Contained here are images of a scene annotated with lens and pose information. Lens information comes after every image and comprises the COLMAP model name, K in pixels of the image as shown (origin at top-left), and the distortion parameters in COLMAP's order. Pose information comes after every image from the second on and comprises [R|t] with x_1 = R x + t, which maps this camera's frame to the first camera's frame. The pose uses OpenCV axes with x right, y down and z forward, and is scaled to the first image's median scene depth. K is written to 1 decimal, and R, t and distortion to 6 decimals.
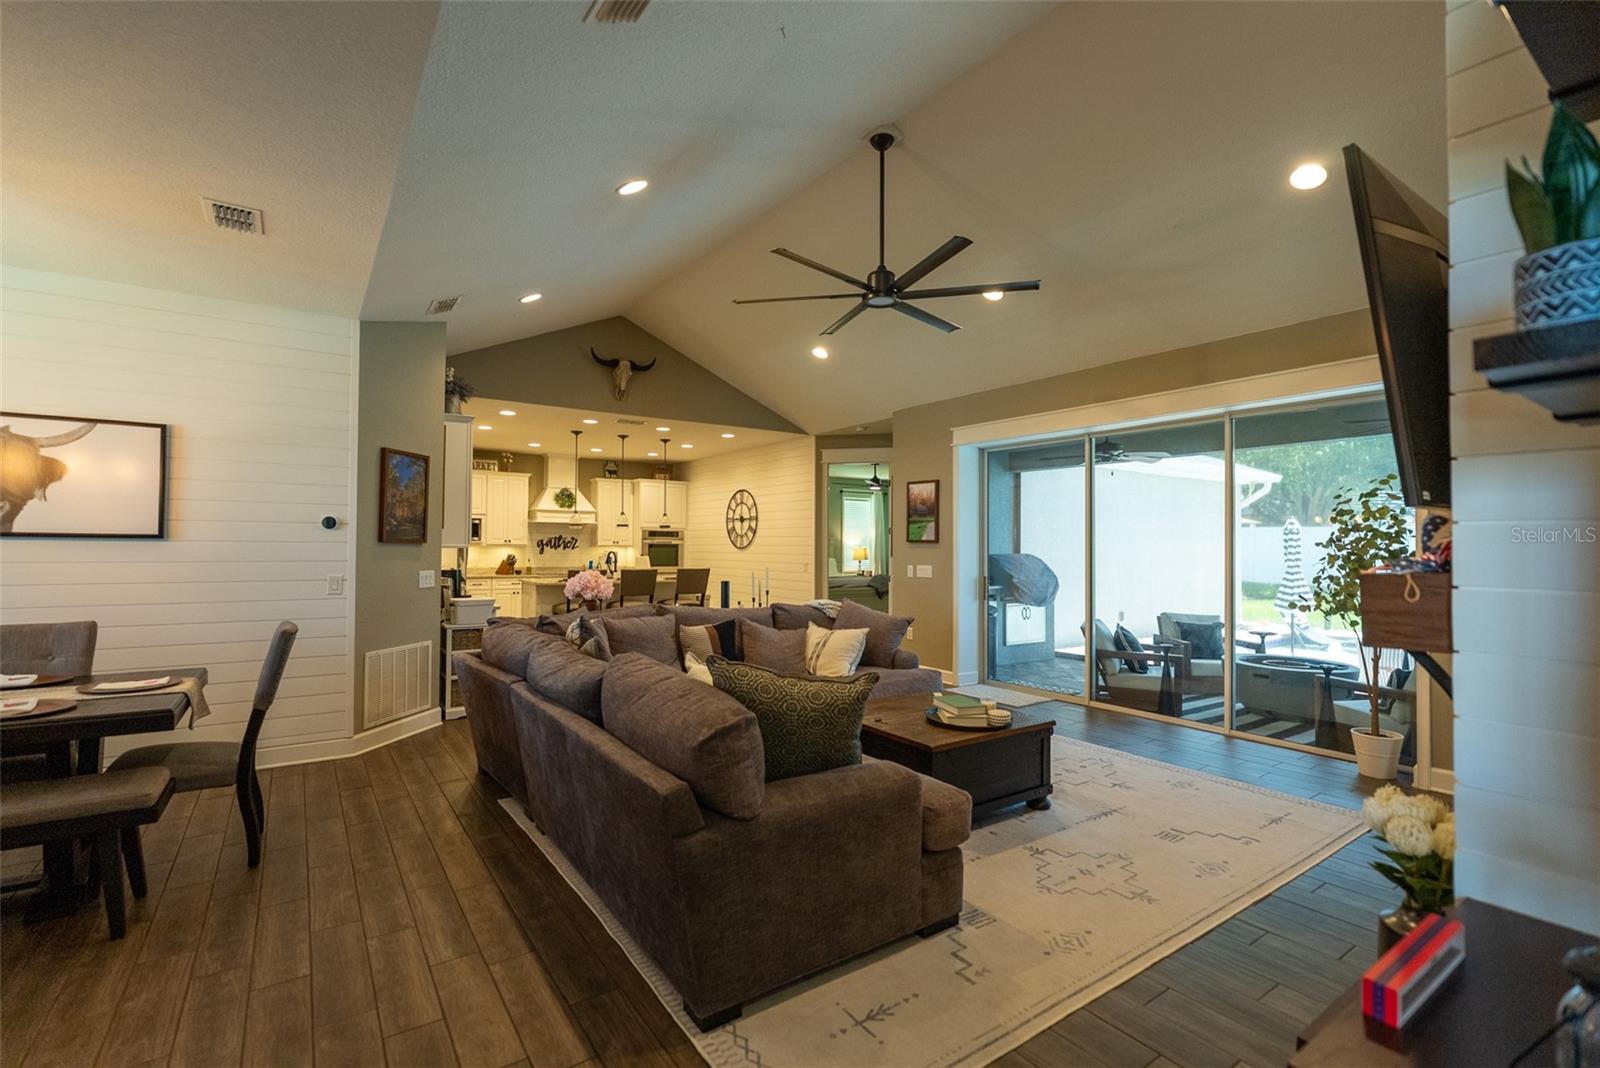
lens RADIAL K [[726.4, 0, 797.8], [0, 726.4, 536.7], [0, 0, 1]] dist [-0.004259, 0.000022]
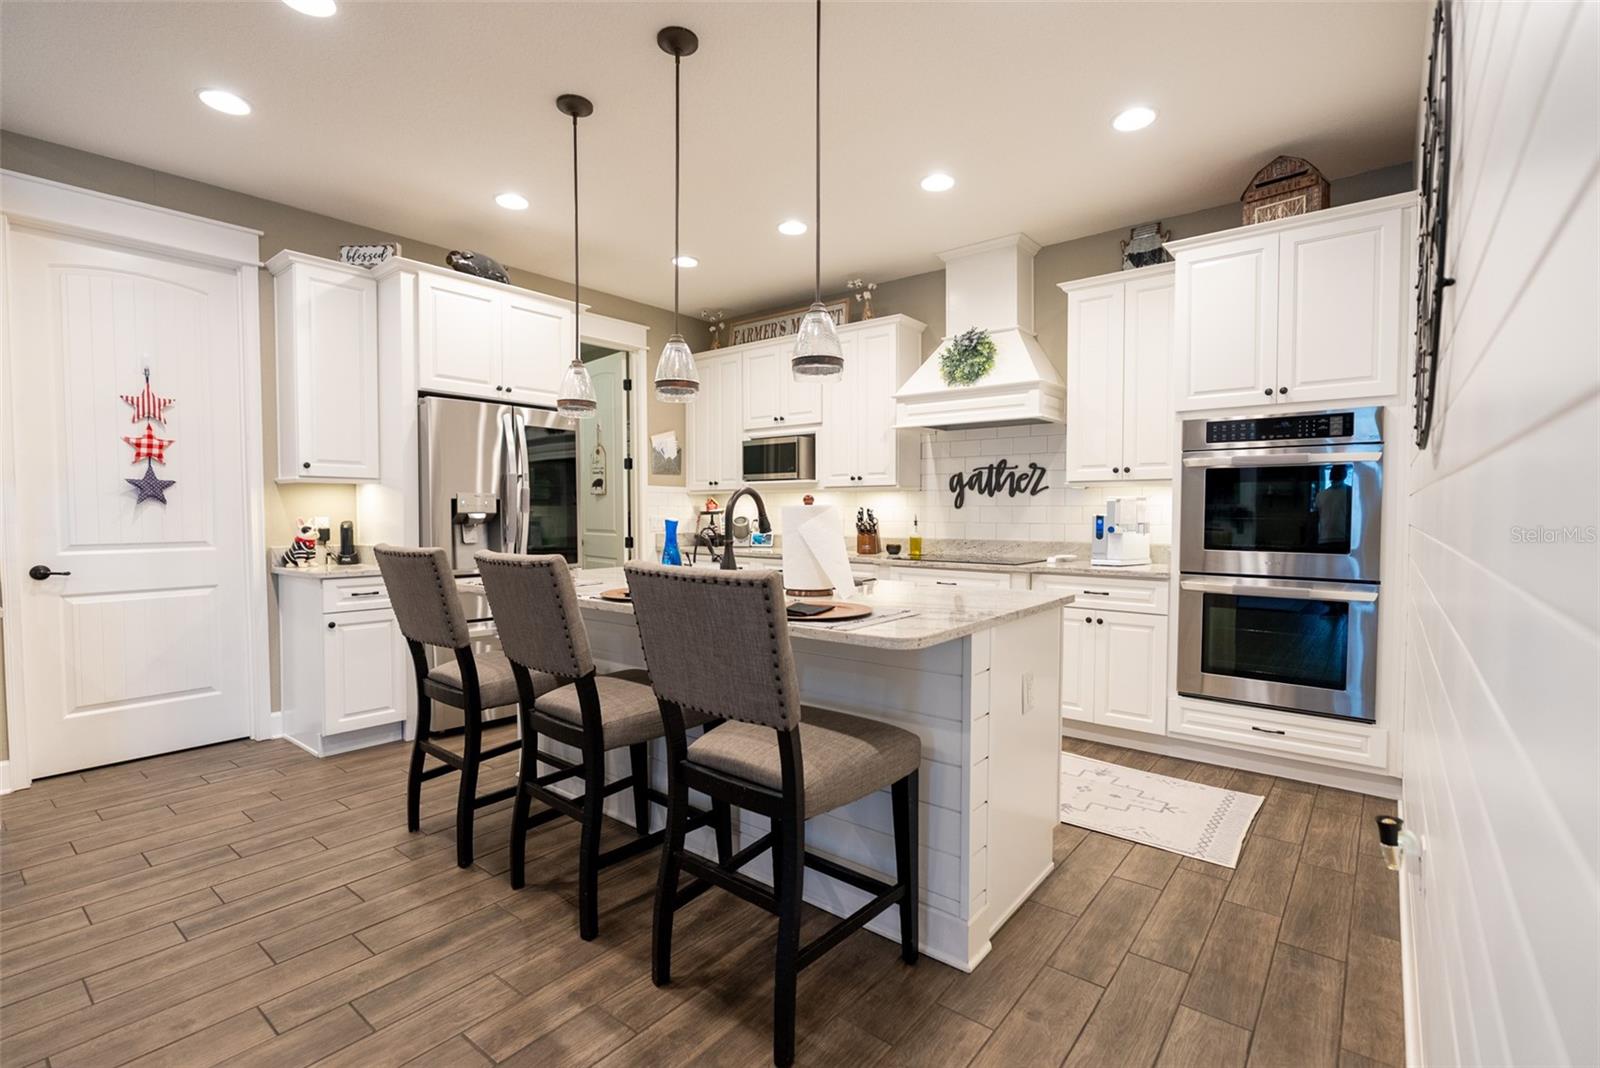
lens RADIAL K [[726.4, 0, 797.8], [0, 726.4, 536.7], [0, 0, 1]] dist [-0.004259, 0.000022]
pose [[0.267727, 0.026649, -0.963126, 0.028763], [0.014434, 0.999394, 0.031665, 0.036184], [0.963387, -0.022379, 0.267180, 1.122570]]
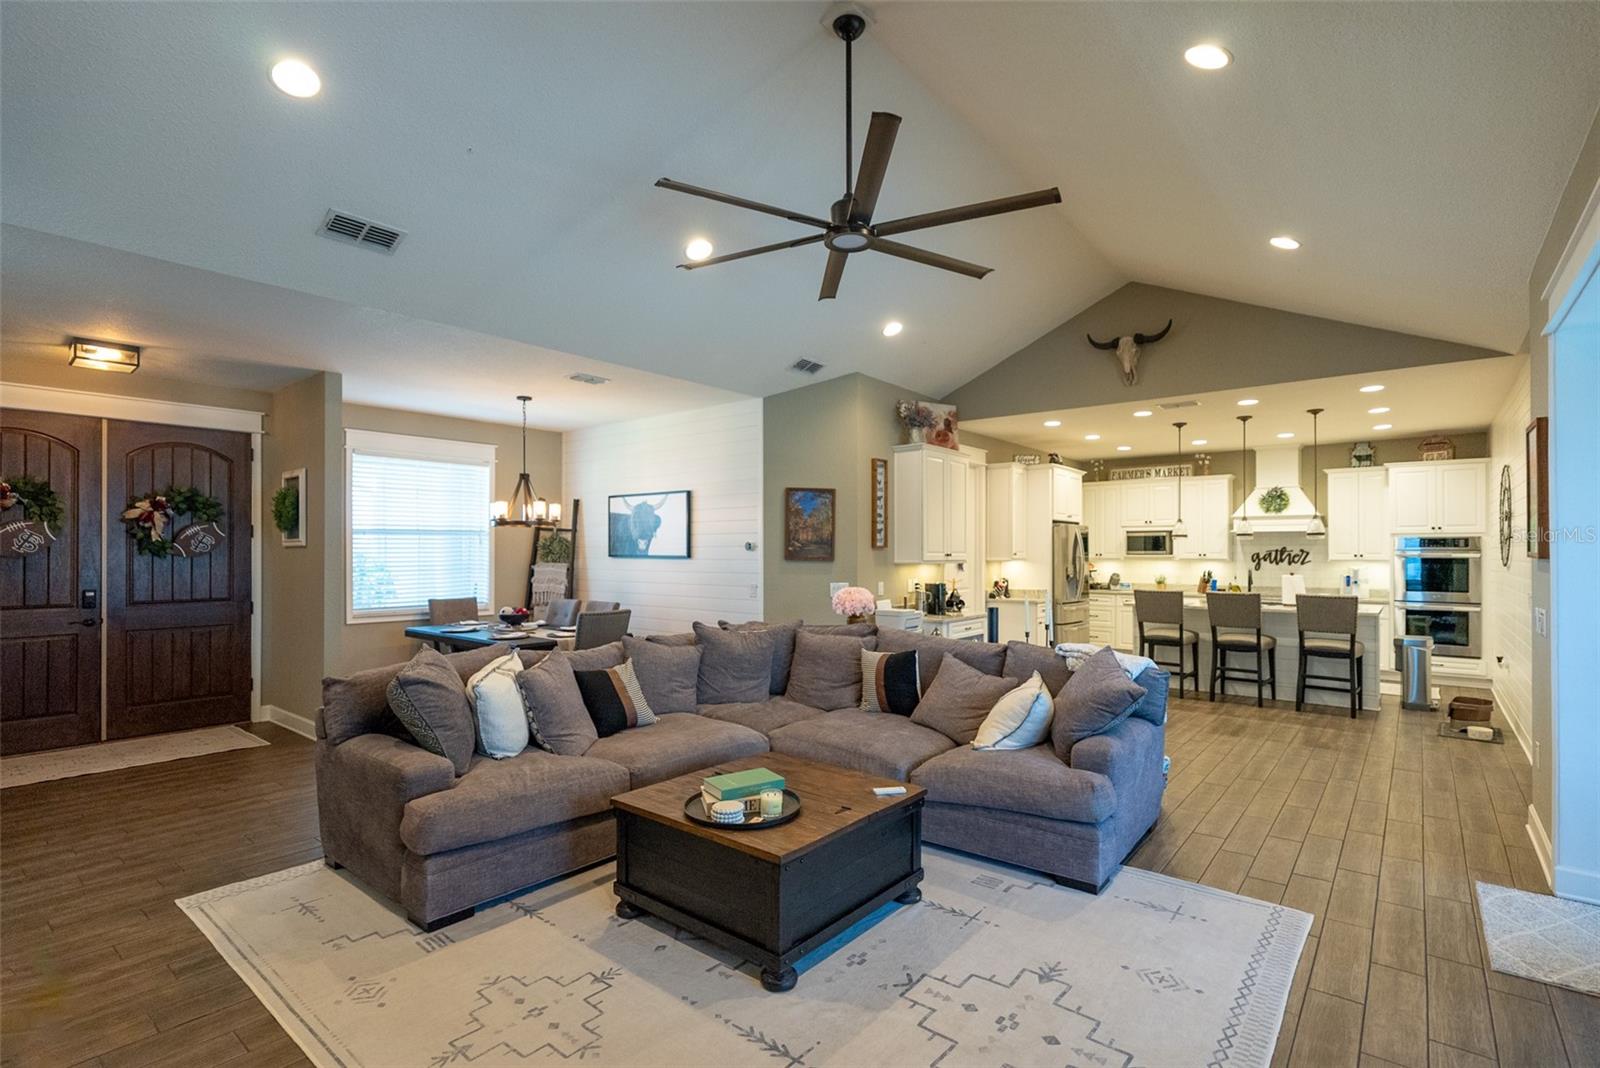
lens RADIAL K [[756.9, 0, 817.7], [0, 756.9, 551.0], [0, 0, 1]] dist [-0.003970, 0.000115]
pose [[0.277350, -0.008962, -0.960727, 0.460235], [0.013313, 0.999896, -0.005484, 0.000303], [0.960677, -0.011269, 0.277441, 0.402688]]
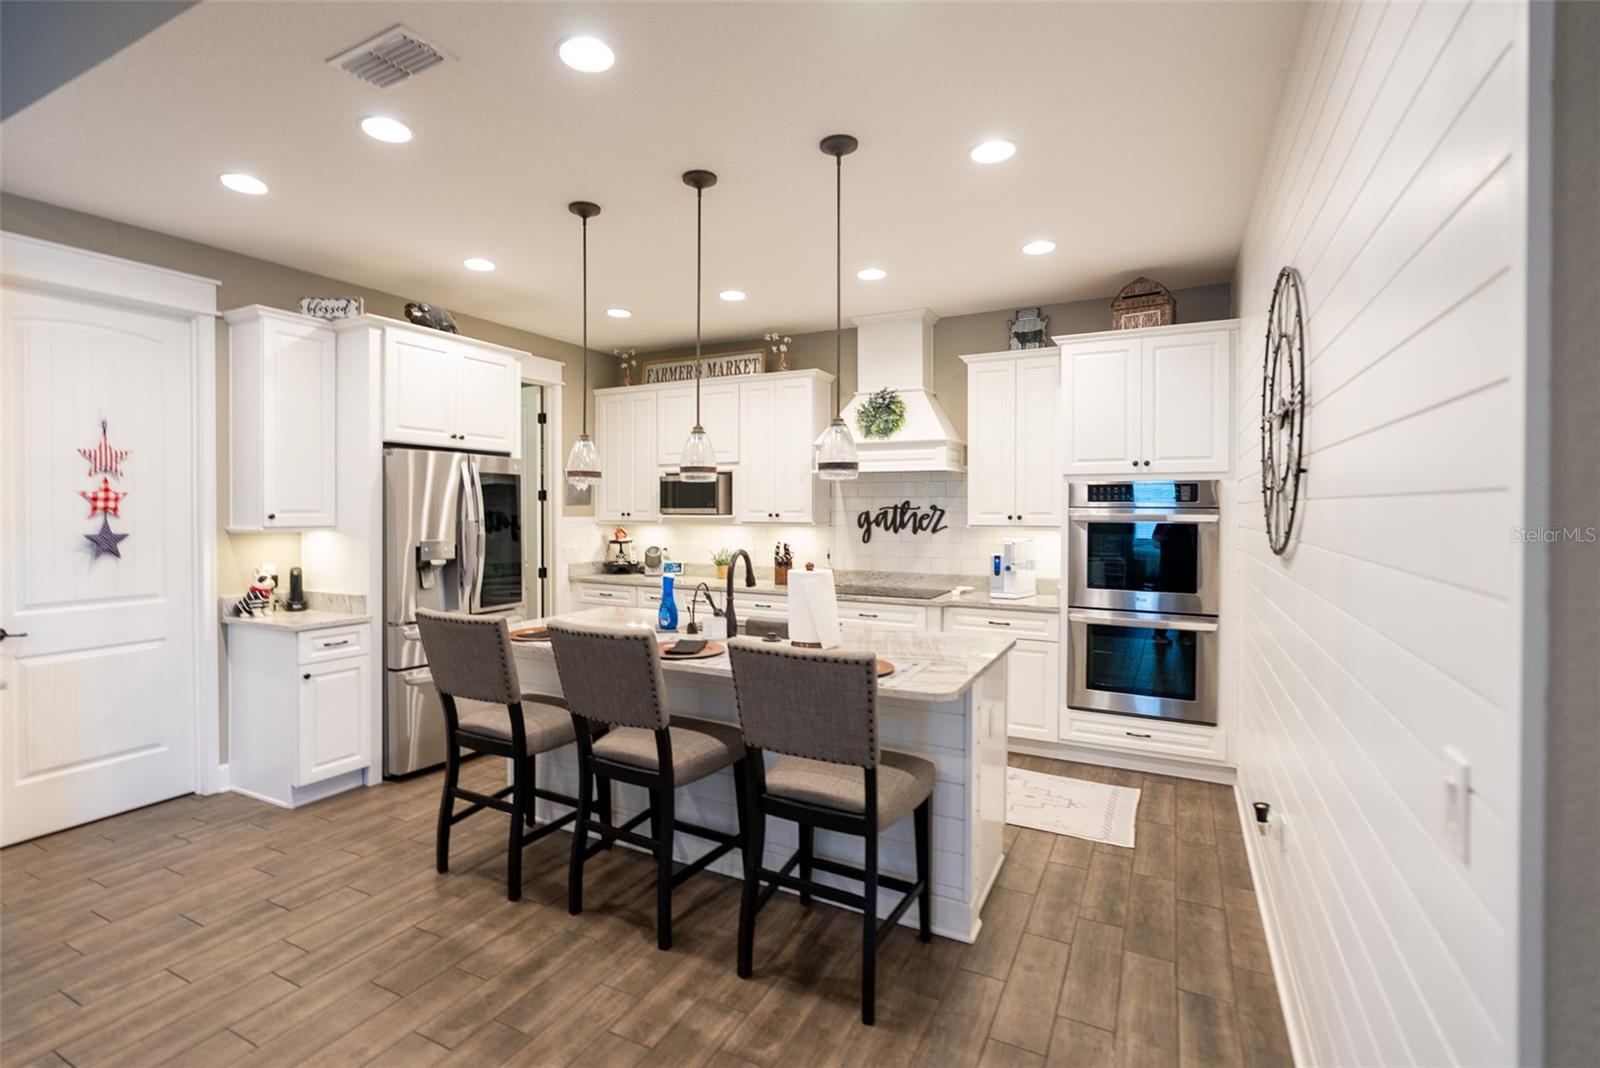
lens RADIAL K [[759.7, 0, 750.1], [0, 759.7, 515.9], [0, 0, 1]] dist [-0.007163, 0.000209]
pose [[0.432232, 0.004272, -0.901752, 0.067411], [0.013373, 0.999848, 0.011147, 0.000943], [0.901663, -0.016877, 0.432109, 1.018064]]
